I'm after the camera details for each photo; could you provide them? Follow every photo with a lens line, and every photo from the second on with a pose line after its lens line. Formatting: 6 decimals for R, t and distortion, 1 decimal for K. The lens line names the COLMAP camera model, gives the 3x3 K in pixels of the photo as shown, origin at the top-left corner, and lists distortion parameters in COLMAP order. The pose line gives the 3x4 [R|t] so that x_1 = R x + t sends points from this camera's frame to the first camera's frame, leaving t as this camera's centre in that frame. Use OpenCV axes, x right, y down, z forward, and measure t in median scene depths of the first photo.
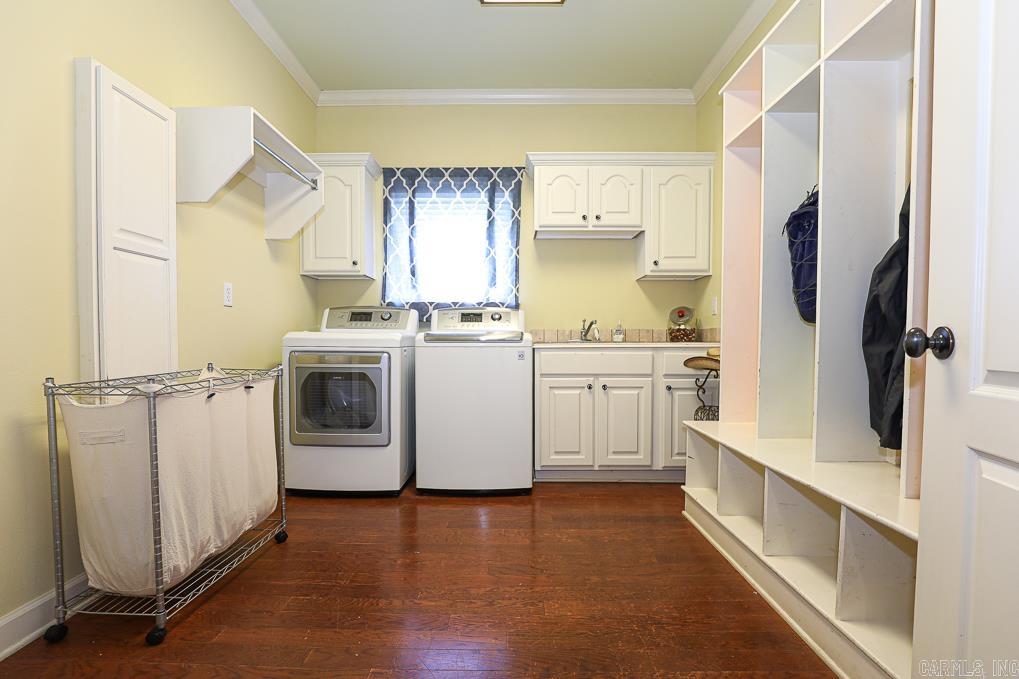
lens RADIAL K [[472.6, 0, 507.9], [0, 472.6, 350.2], [0, 0, 1]] dist [-0.020098, 0.003695]
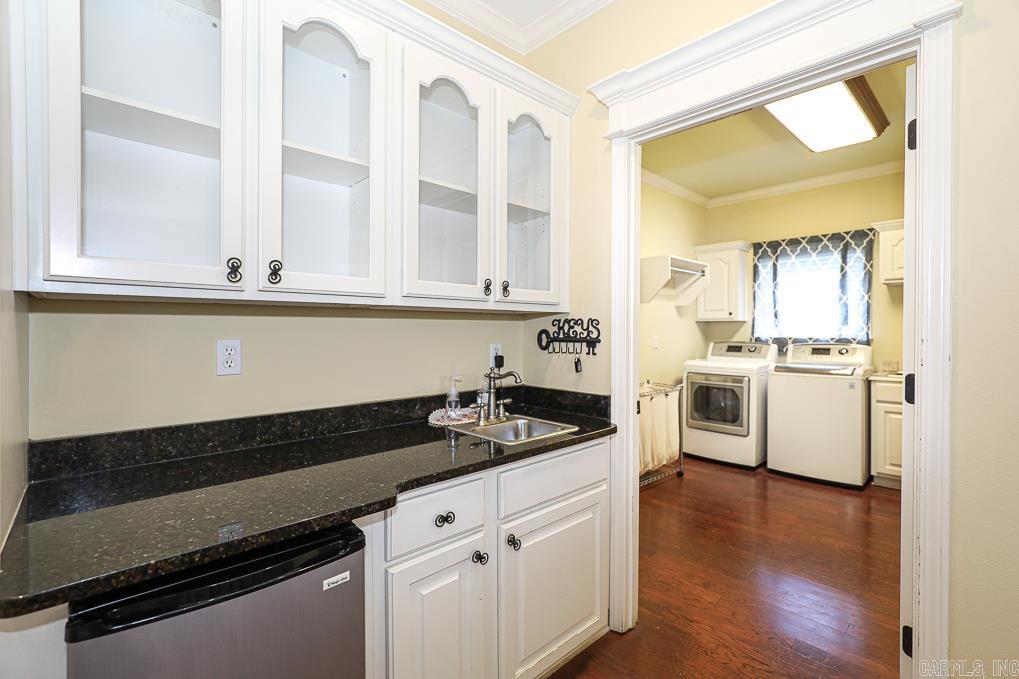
lens RADIAL K [[472.6, 0, 504.4], [0, 472.6, 337.9], [0, 0, 1]] dist [-0.020098, 0.003695]
pose [[0.686929, 0.011432, -0.726635, 0.267838], [-0.016611, 0.999862, 0.000027, -0.092898], [0.726535, 0.012051, 0.687024, -0.549492]]
